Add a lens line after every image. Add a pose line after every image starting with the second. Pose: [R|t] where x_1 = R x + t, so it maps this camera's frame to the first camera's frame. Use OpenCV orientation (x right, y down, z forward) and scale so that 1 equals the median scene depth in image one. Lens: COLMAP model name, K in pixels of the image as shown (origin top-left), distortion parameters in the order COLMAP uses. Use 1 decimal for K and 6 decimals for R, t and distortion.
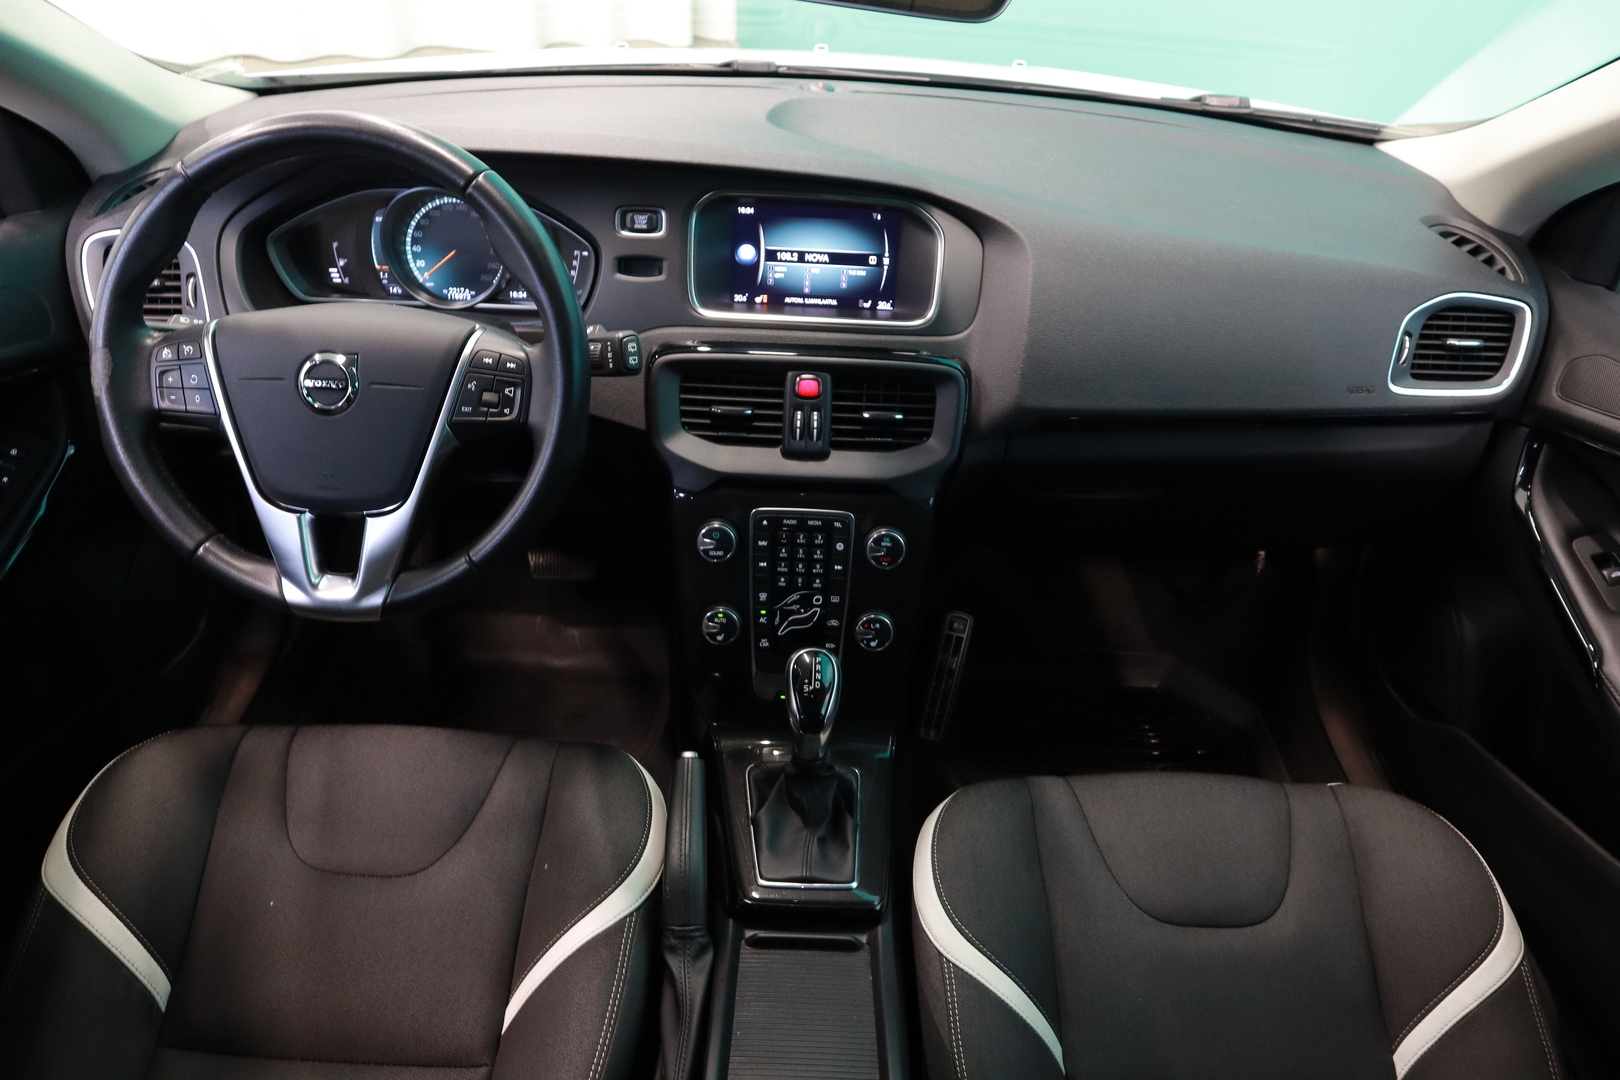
lens RADIAL K [[1106.3, 0, 799.8], [0, 1106.3, 532.5], [0, 0, 1]] dist [-0.122138, 0.076736]
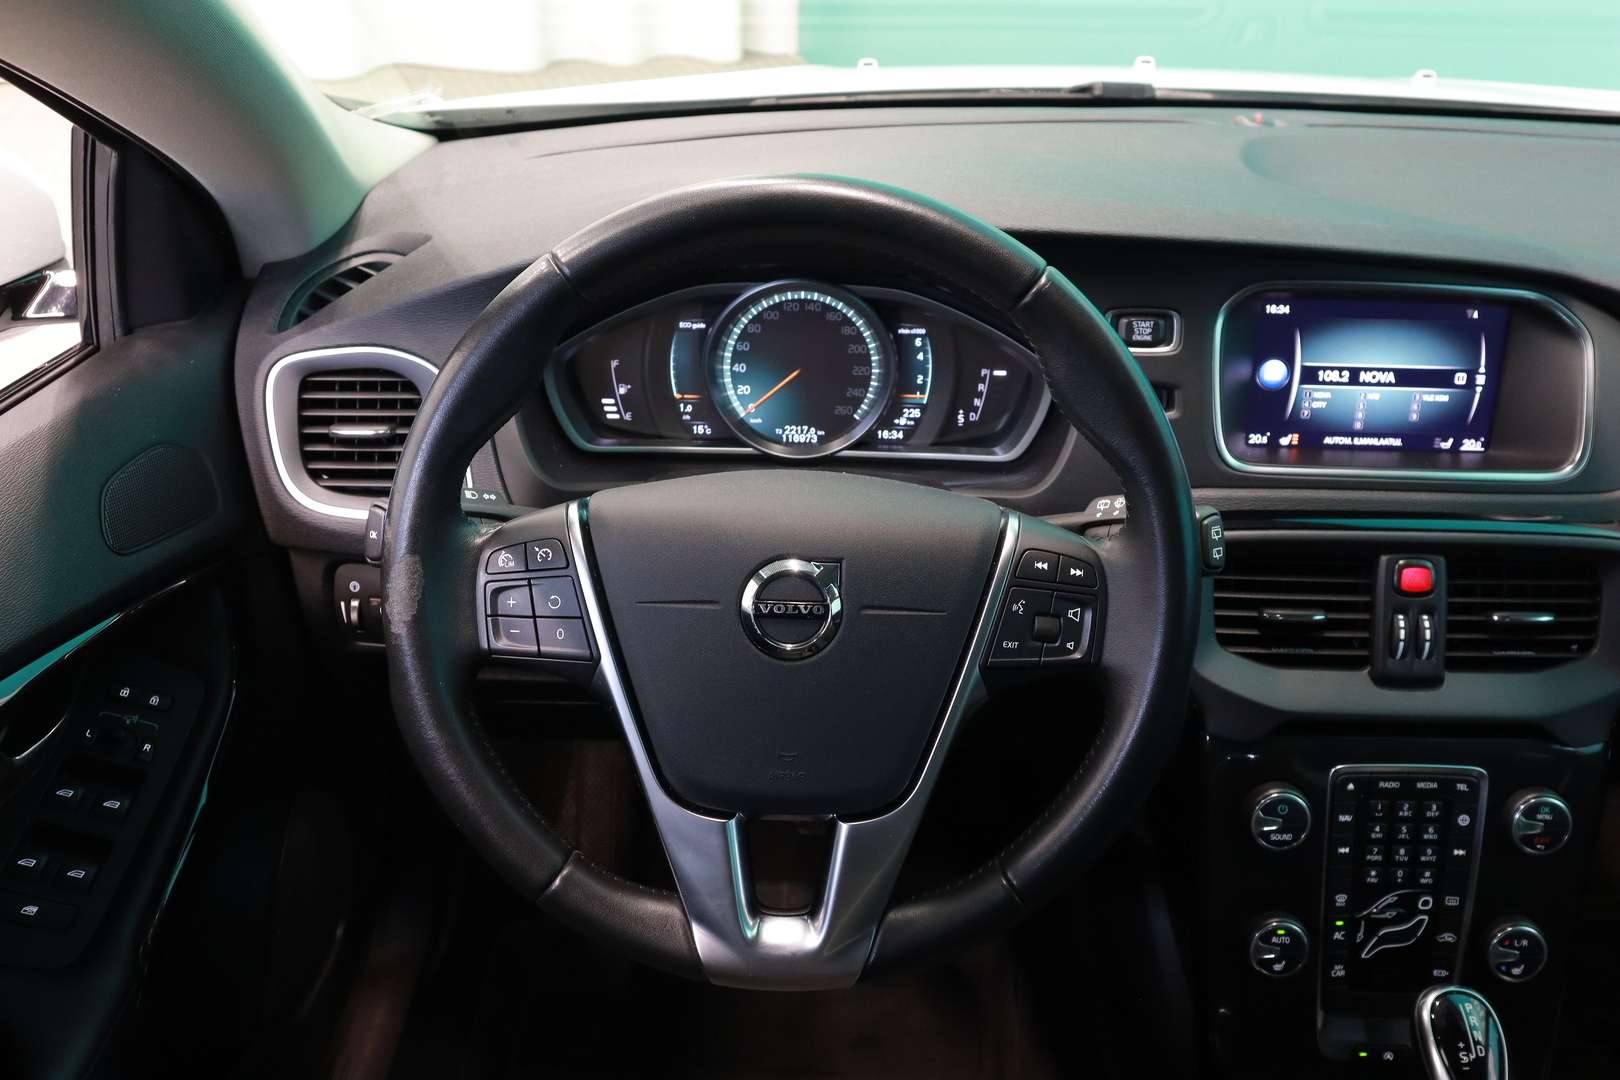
lens RADIAL K [[1445.2, 0, 810.0], [0, 1445.2, 540.0], [0, 0, 1]] dist [-0.073489, 0.118982]
pose [[0.999686, -0.022866, -0.010221, -0.331841], [0.021760, 0.994981, -0.097674, -0.076633], [0.012403, 0.097421, 0.995166, 0.144398]]
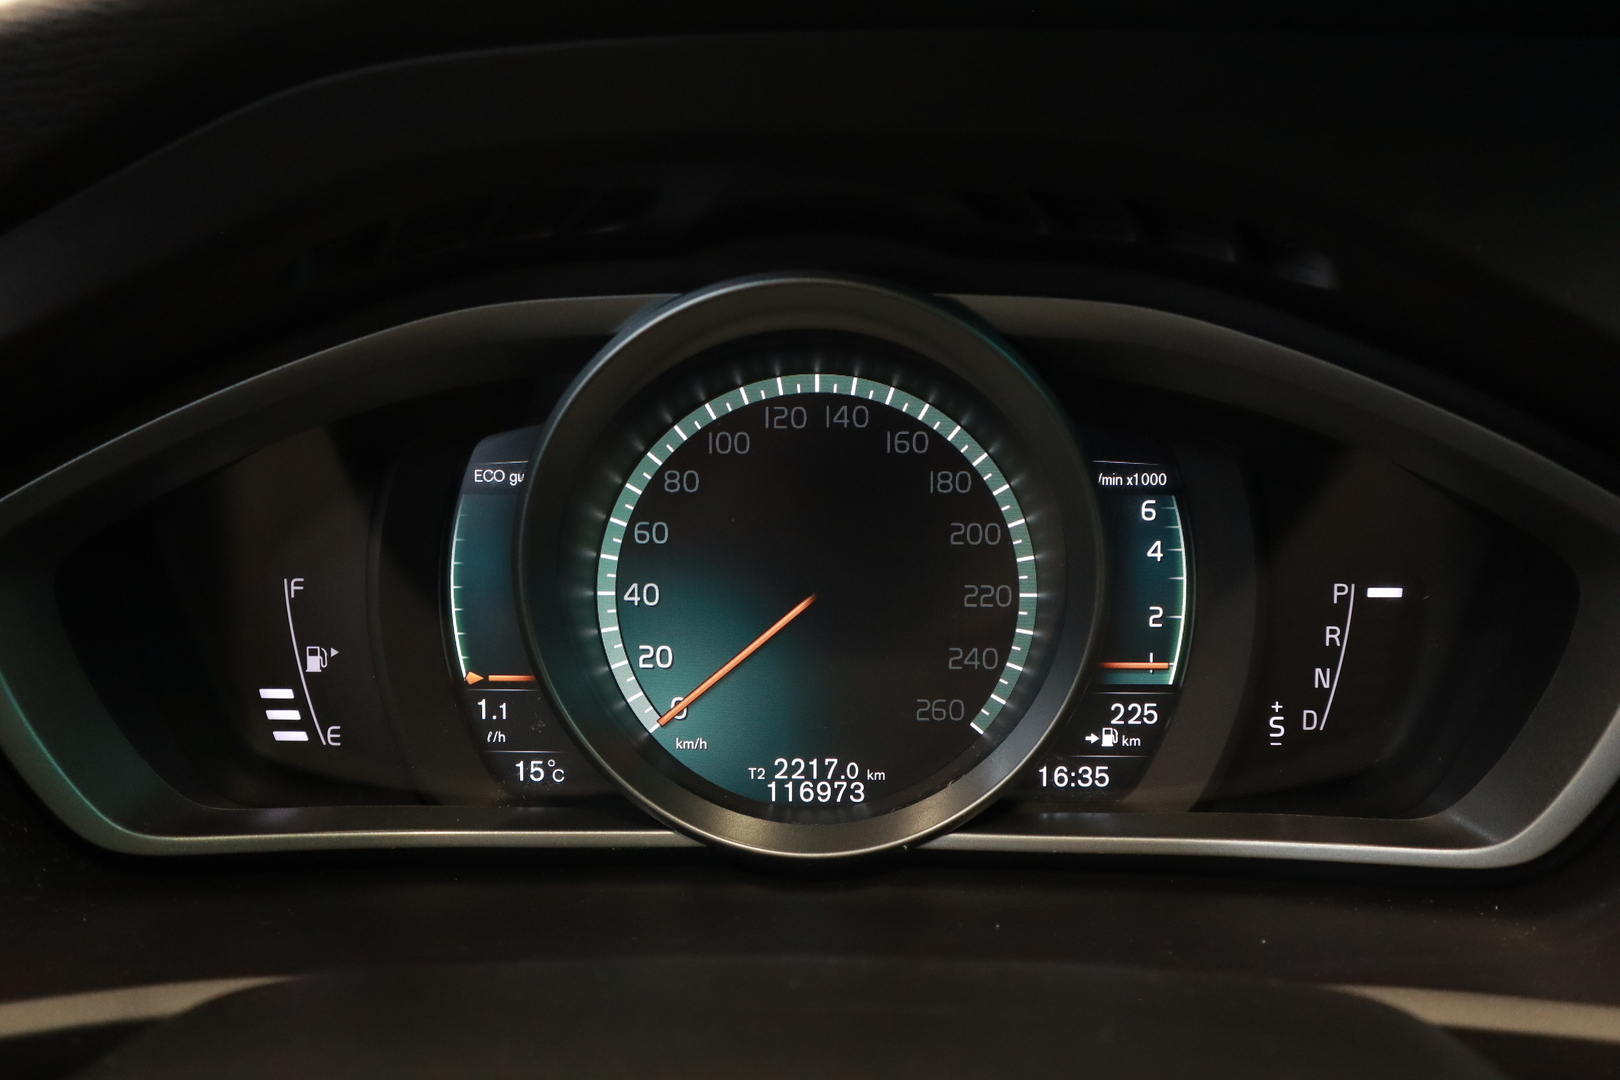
lens RADIAL K [[1445.2, 0, 810.0], [0, 1445.2, 540.0], [0, 0, 1]] dist [-0.073489, 0.118982]
pose [[0.998748, -0.044344, -0.023164, -0.338172], [0.035172, 0.951618, -0.305265, -0.193056], [0.035580, 0.304068, 0.951986, 0.765327]]
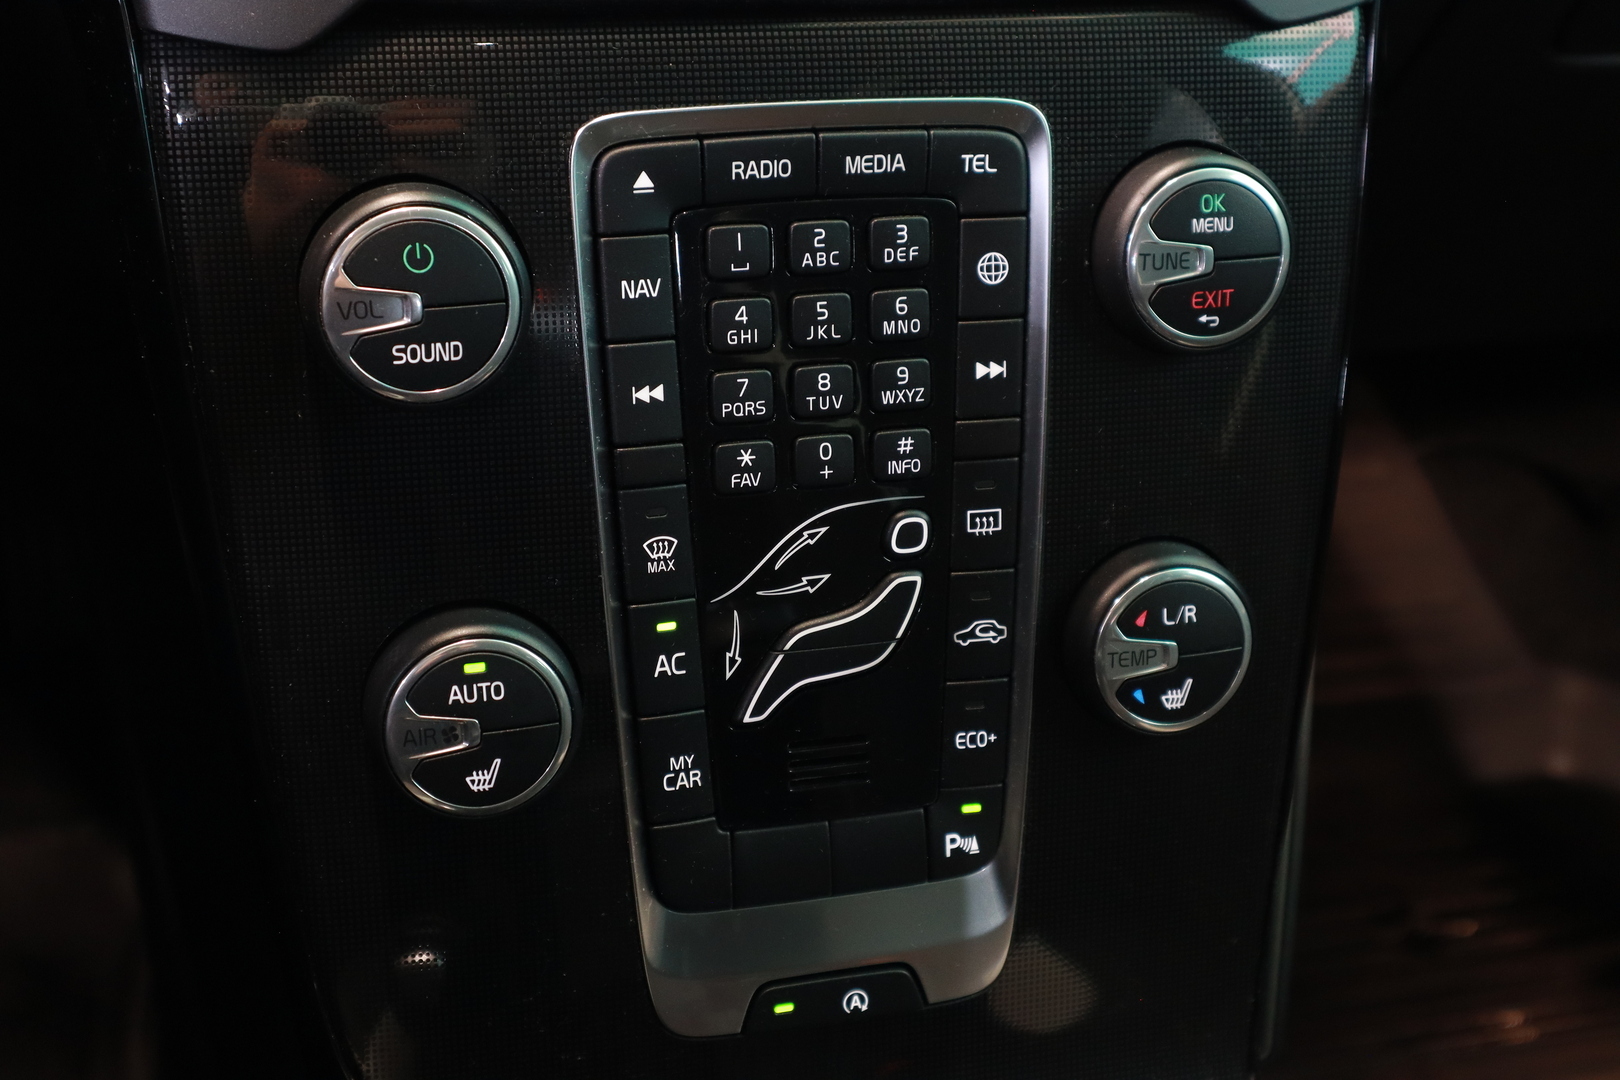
lens RADIAL K [[2212.1, 0, 810.0], [0, 2212.1, 540.0], [0, 0, 1]] dist [-0.008872, -0.005505]
pose [[0.961274, -0.129379, 0.243338, -0.108482], [0.132655, 0.991158, 0.002950, 0.058570], [-0.241568, 0.029444, 0.969937, 0.588871]]
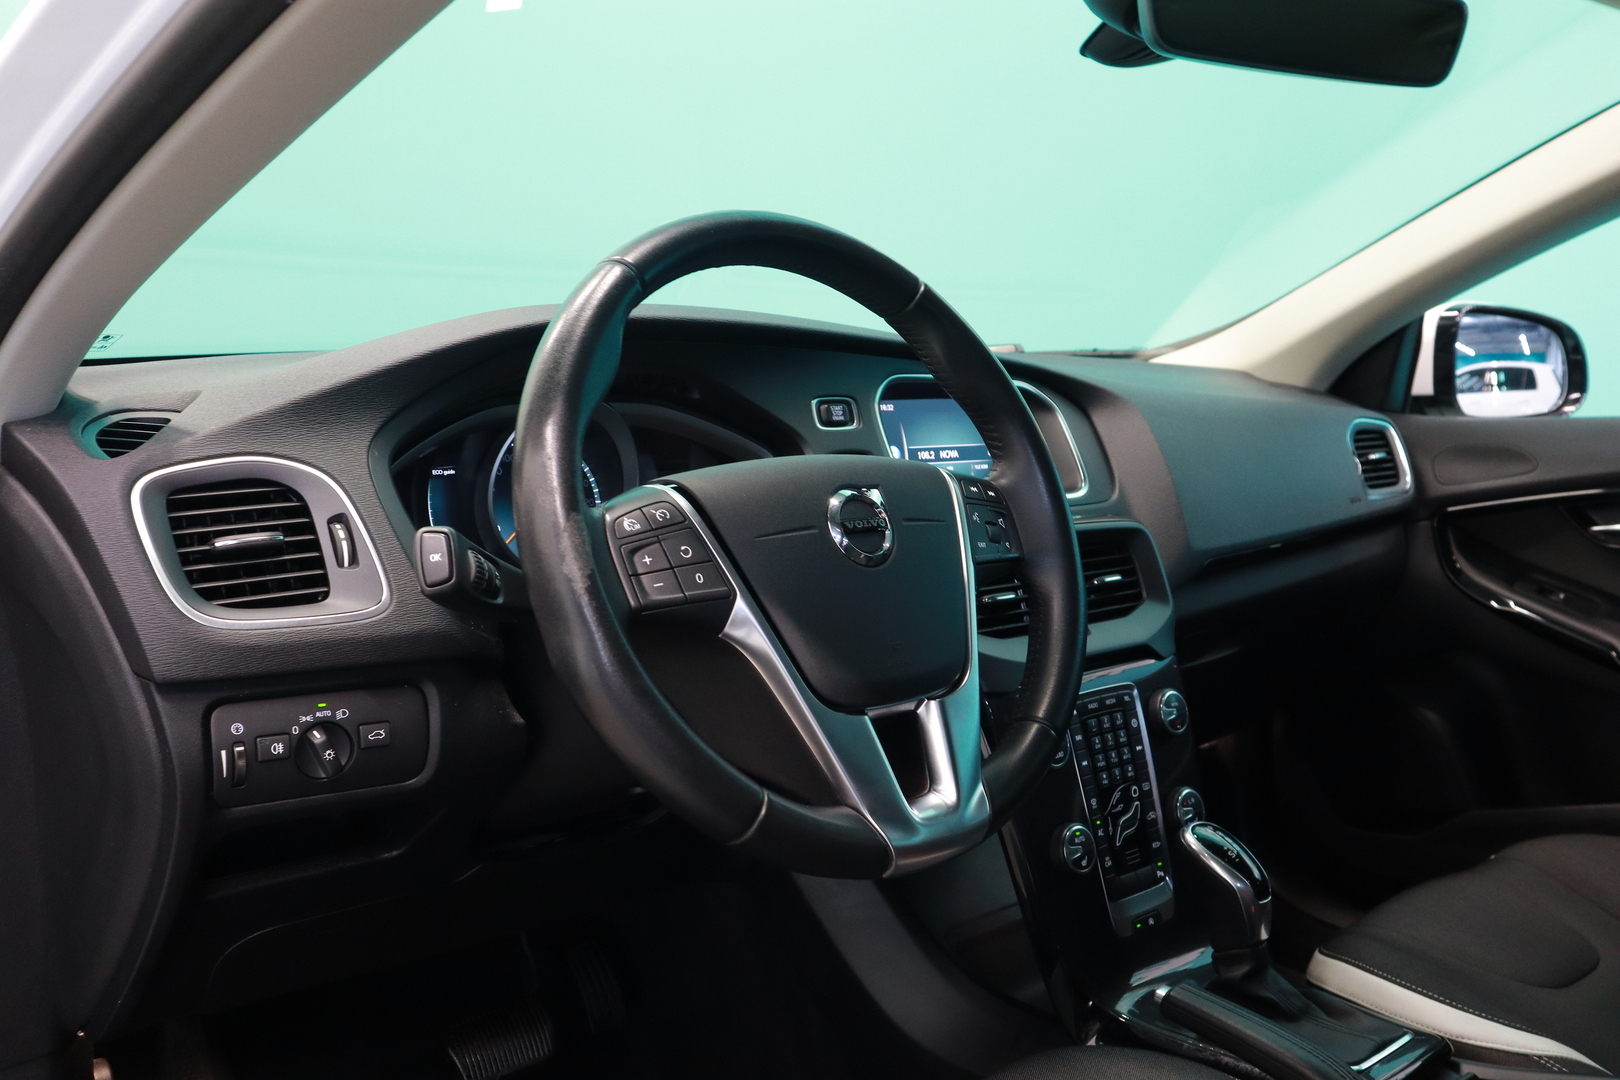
lens RADIAL K [[1445.2, 0, 810.0], [0, 1445.2, 540.0], [0, 0, 1]] dist [-0.073489, 0.118982]
pose [[0.751268, -0.119623, 0.649067, -0.879914], [0.382822, 0.880080, -0.280903, 0.106804], [-0.537628, 0.459510, 0.706970, 0.257936]]
